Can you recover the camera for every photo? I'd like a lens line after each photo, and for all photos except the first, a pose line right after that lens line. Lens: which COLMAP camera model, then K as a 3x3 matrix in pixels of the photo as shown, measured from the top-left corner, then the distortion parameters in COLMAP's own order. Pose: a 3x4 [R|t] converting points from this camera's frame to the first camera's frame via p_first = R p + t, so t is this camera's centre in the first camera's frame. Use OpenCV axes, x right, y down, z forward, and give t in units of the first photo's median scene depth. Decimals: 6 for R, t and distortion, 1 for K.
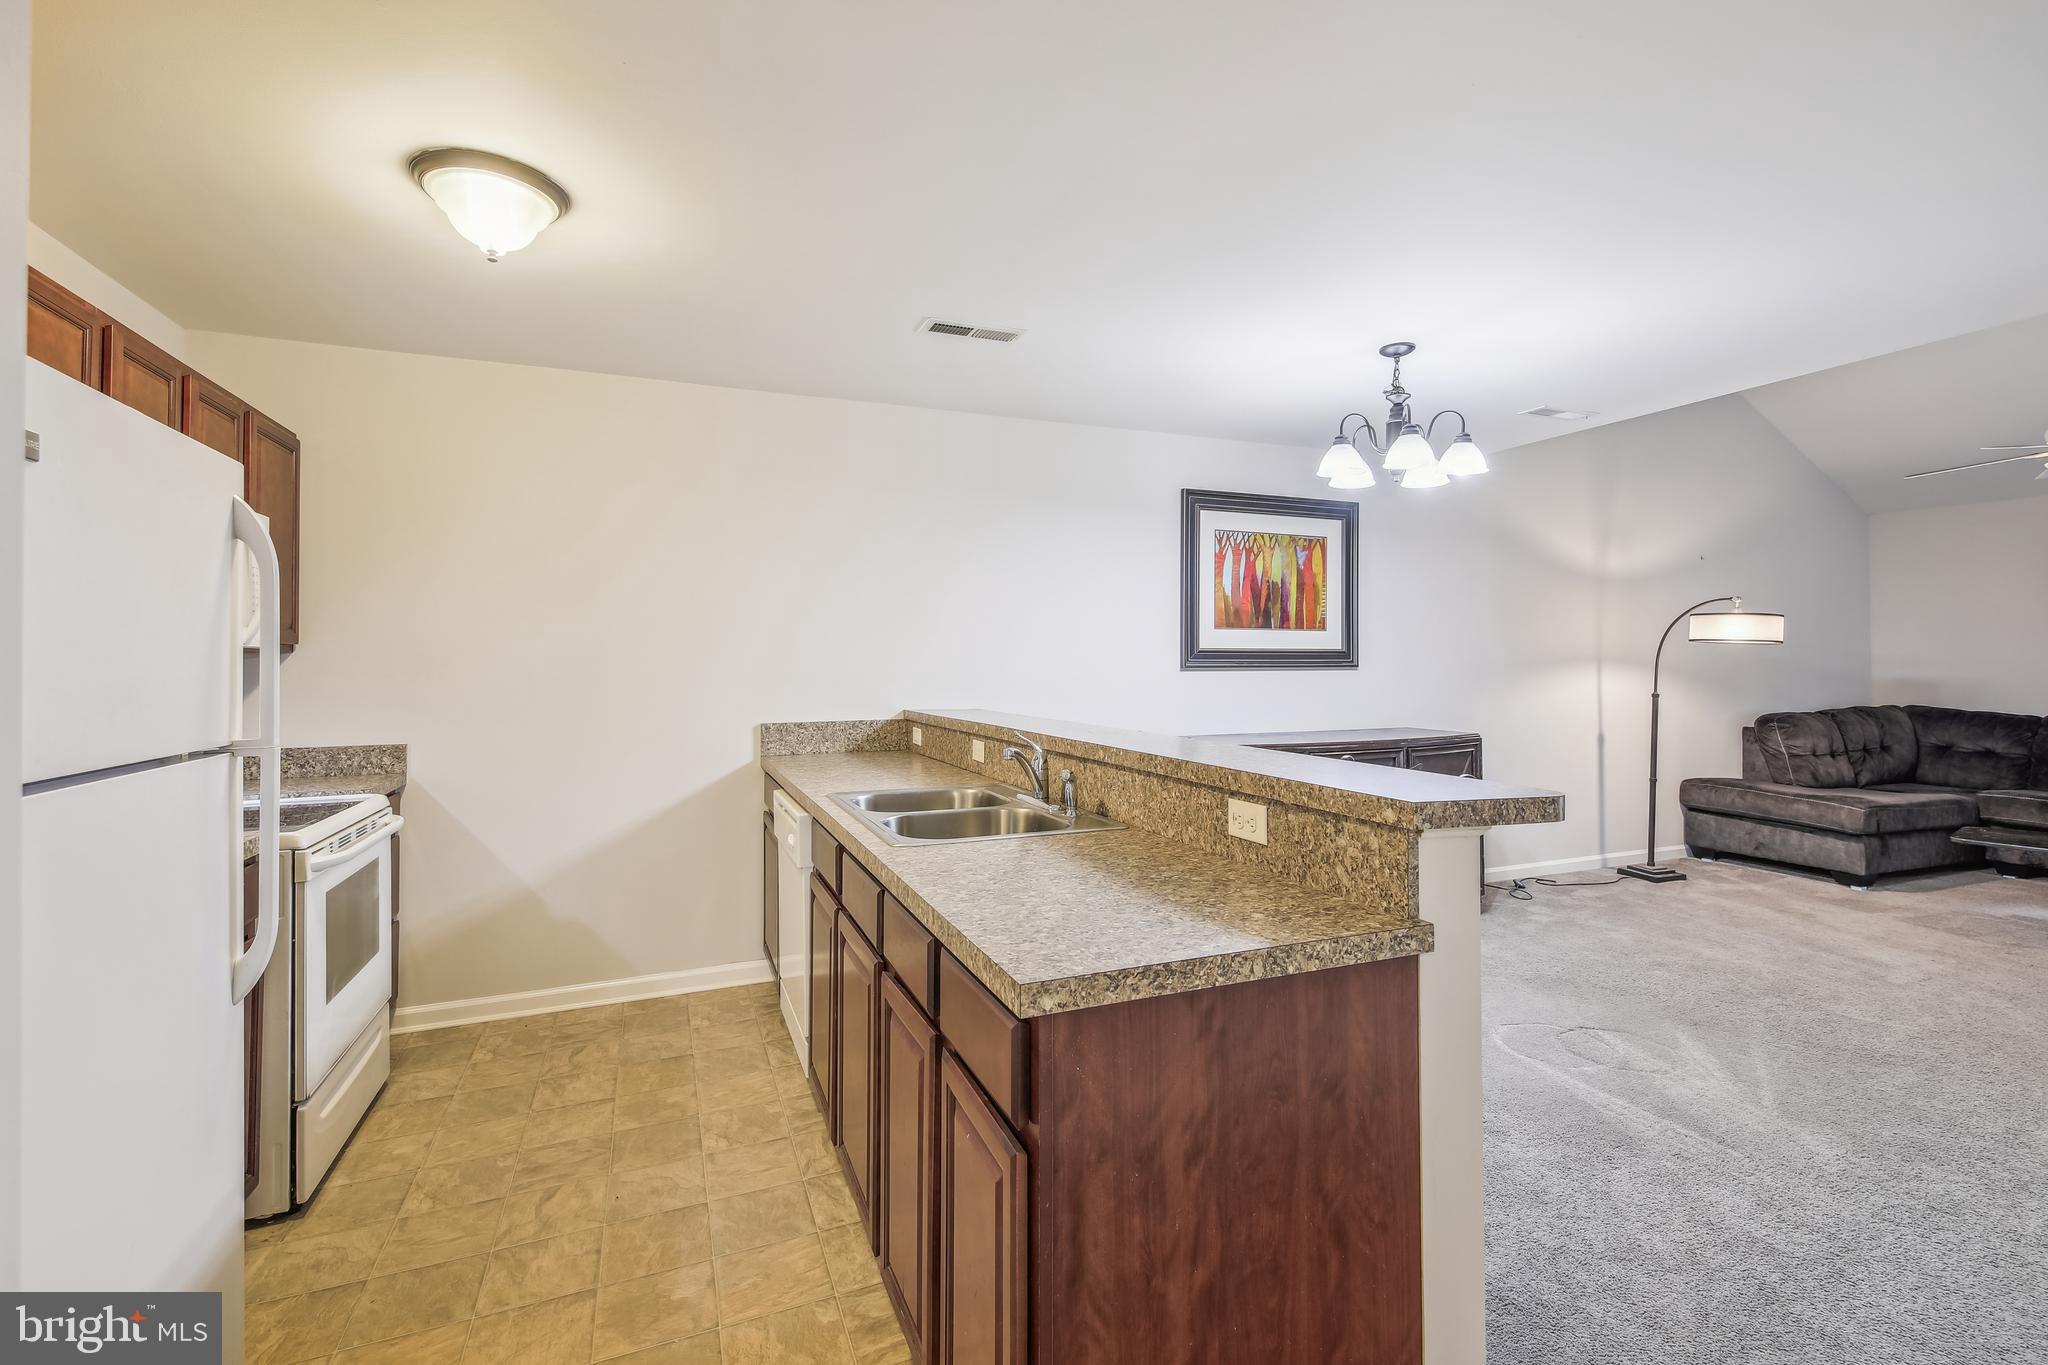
lens RADIAL K [[904.8, 0, 1021.8], [0, 904.8, 643.3], [0, 0, 1]] dist [0.004035, -0.004372]
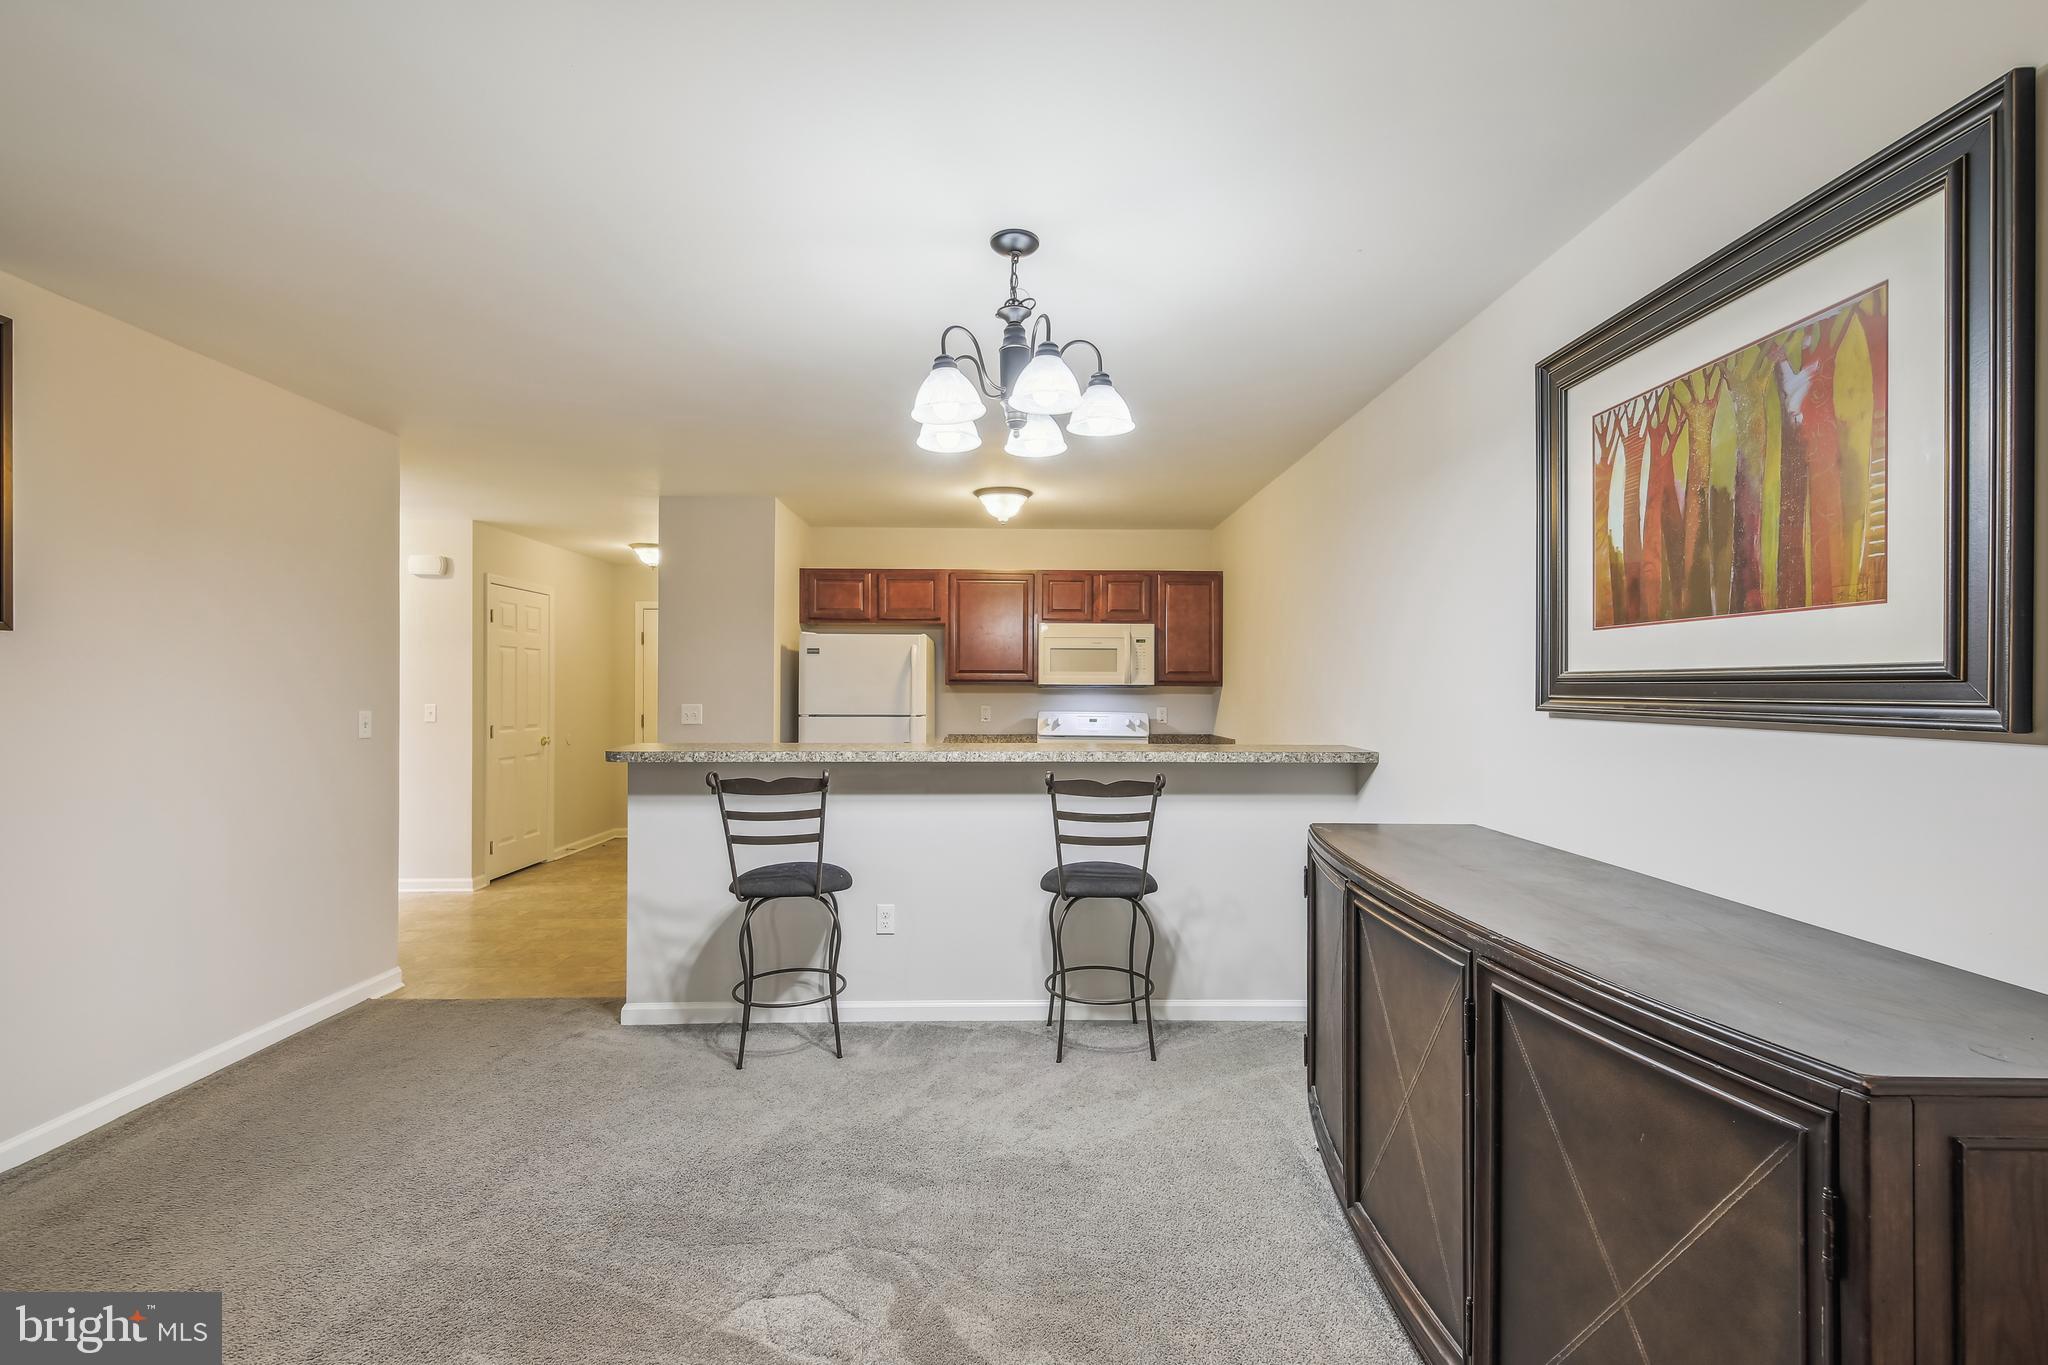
lens RADIAL K [[904.8, 0, 1030.4], [0, 904.8, 687.9], [0, 0, 1]] dist [0.004035, -0.004372]
pose [[-0.358060, 0.000616, -0.933699, 1.074653], [0.017821, 0.999822, -0.006174, 0.017147], [0.933529, -0.018850, -0.358007, 1.273155]]
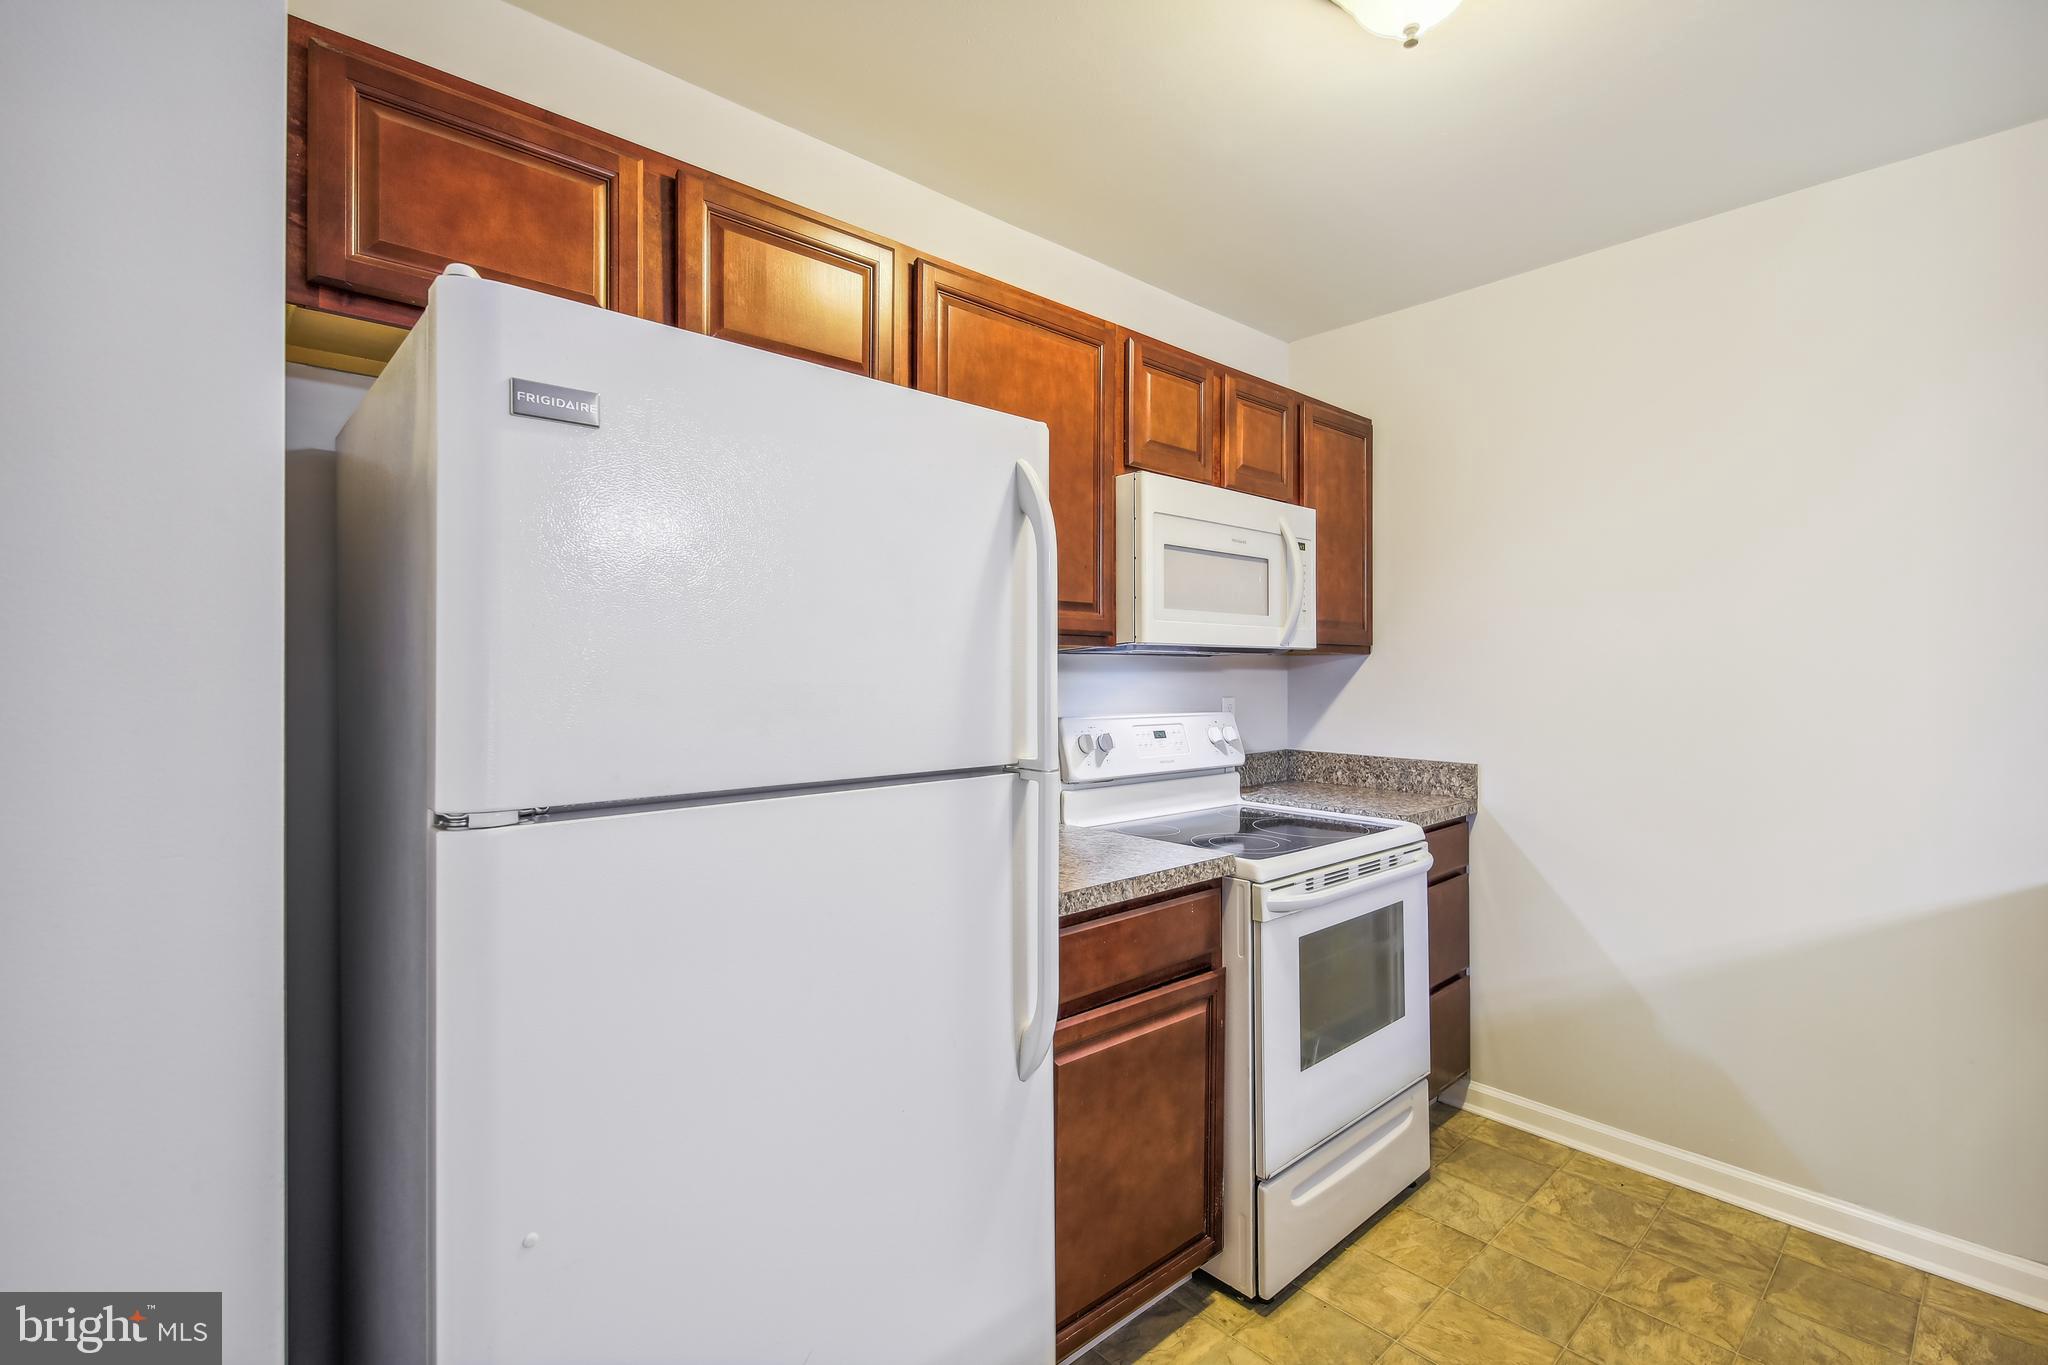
lens RADIAL K [[904.8, 0, 1025.7], [0, 904.8, 662.3], [0, 0, 1]] dist [0.004035, -0.004372]
pose [[0.340241, -0.001404, -0.940337, -0.047428], [0.017340, 0.999838, 0.004781, 0.007980], [0.940178, -0.017932, 0.340210, 0.343158]]
